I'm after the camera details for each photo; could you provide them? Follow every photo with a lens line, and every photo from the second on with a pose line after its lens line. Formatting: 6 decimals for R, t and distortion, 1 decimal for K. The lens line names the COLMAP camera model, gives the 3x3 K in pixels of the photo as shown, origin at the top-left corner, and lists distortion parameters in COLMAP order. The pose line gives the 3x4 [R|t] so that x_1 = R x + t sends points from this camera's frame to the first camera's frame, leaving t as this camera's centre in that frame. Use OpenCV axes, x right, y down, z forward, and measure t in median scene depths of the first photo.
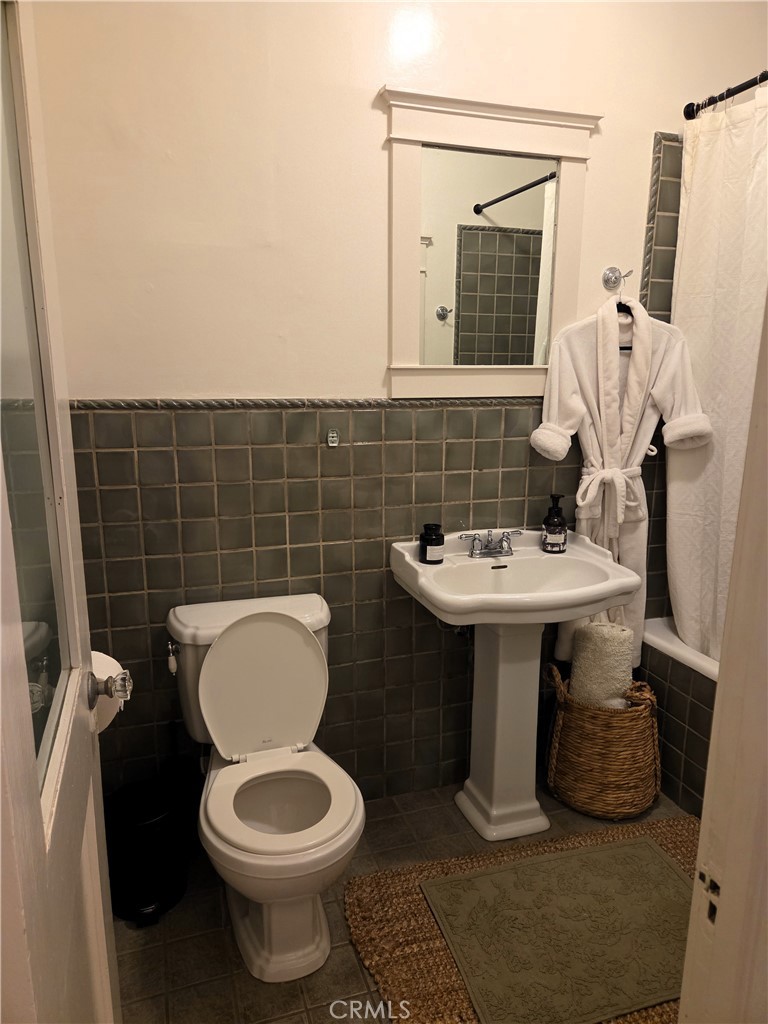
lens RADIAL K [[706.7, 0, 387.1], [0, 706.7, 509.4], [0, 0, 1]] dist [0.054996, -0.064173]
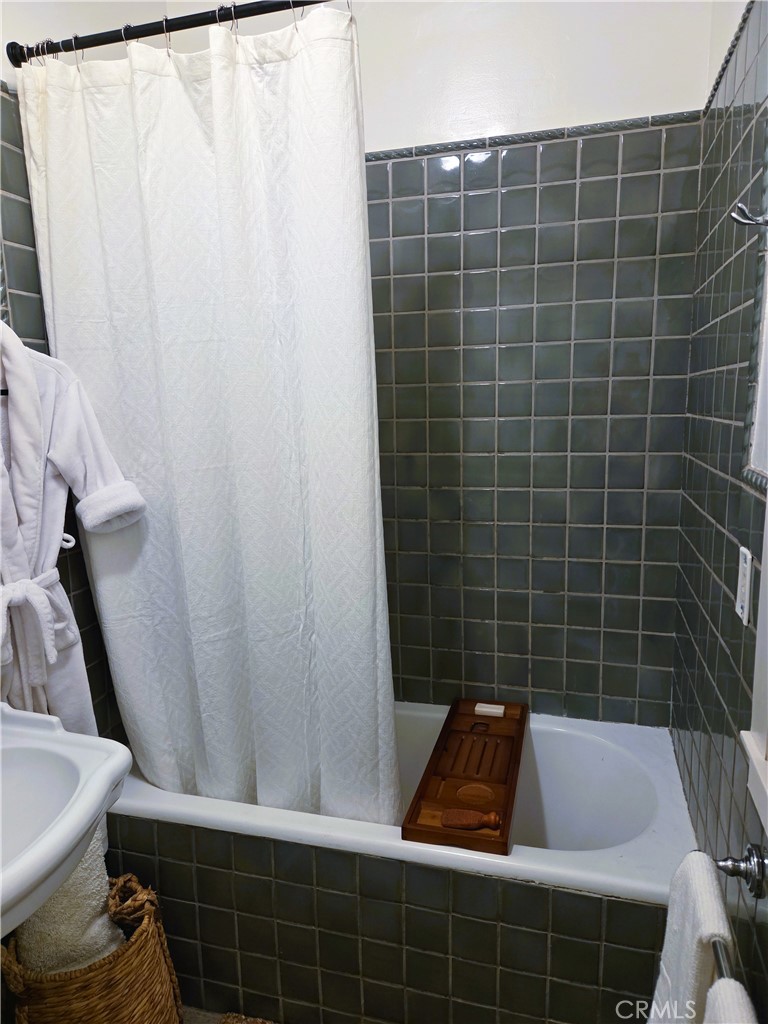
lens RADIAL K [[685.6, 0, 382.3], [0, 685.6, 514.1], [0, 0, 1]] dist [0.051949, -0.046165]
pose [[0.567220, -0.152048, 0.809409, 0.010586], [0.179848, 0.981958, 0.058426, -0.093927], [-0.803689, 0.112430, 0.584332, 0.372541]]
